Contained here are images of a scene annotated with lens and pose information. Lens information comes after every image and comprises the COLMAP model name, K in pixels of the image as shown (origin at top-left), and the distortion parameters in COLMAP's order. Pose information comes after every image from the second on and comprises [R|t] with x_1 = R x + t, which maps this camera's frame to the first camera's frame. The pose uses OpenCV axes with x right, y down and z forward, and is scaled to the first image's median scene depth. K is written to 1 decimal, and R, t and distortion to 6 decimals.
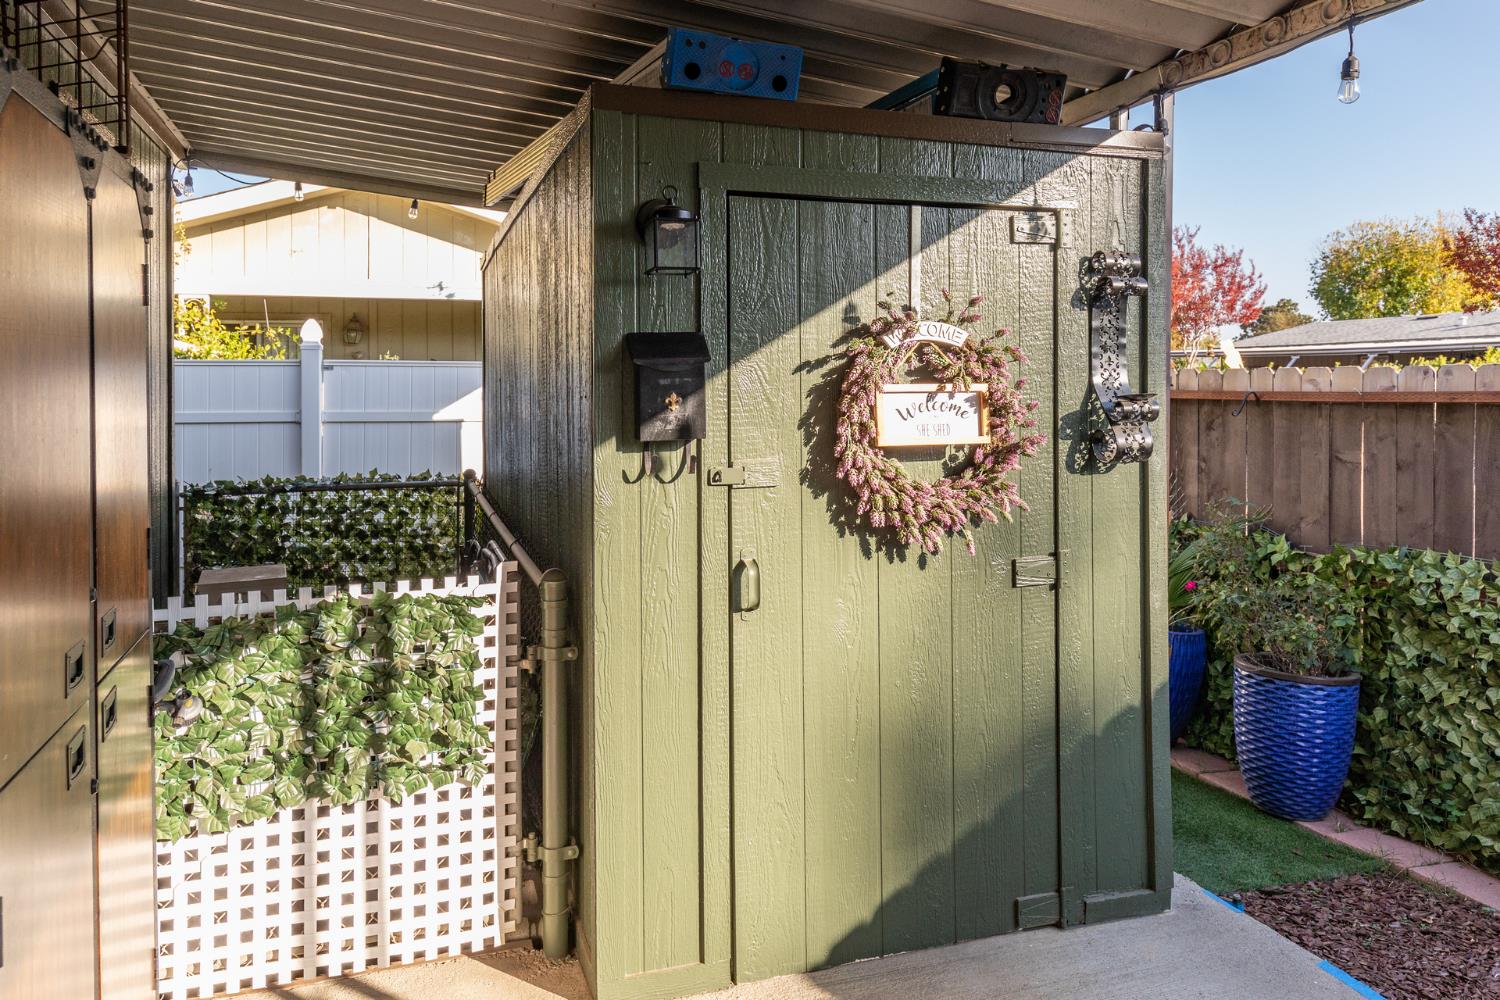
lens RADIAL K [[1078.9, 0, 804.4], [0, 1078.9, 388.6], [0, 0, 1]] dist [0.011371, 0.002055]
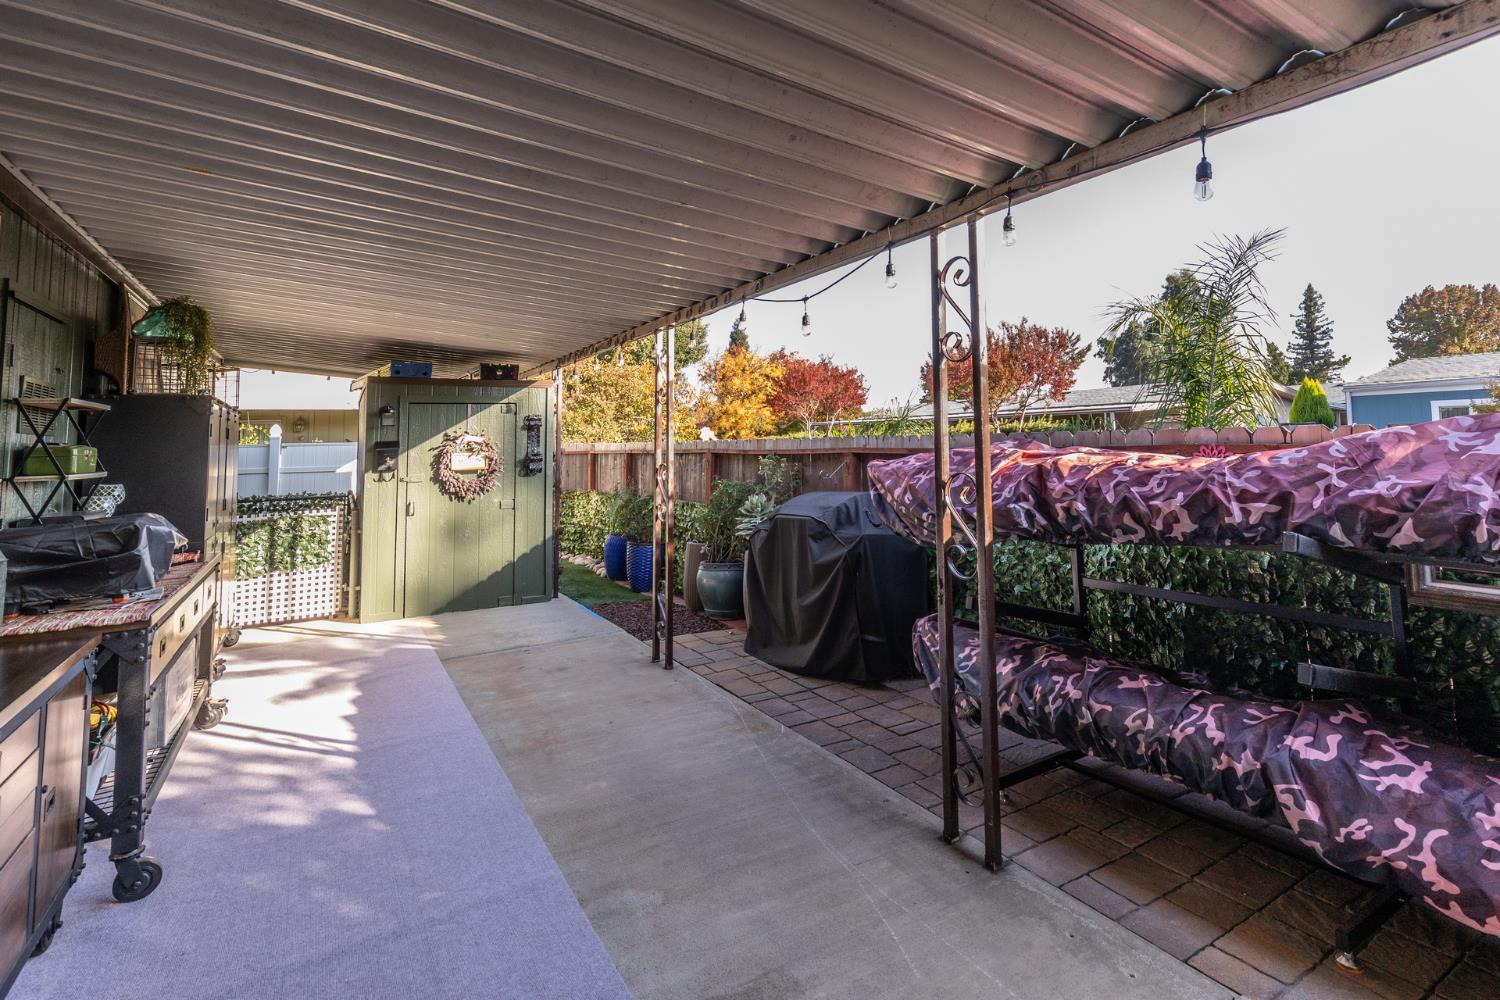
lens RADIAL K [[714.3, 0, 795.6], [0, 714.3, 384.7], [0, 0, 1]] dist [0.015957, 0.002170]
pose [[0.979073, -0.003645, 0.203479, 0.723173], [0.020827, 0.996384, -0.082367, -0.012341], [-0.202443, 0.084881, 0.975609, -1.677437]]
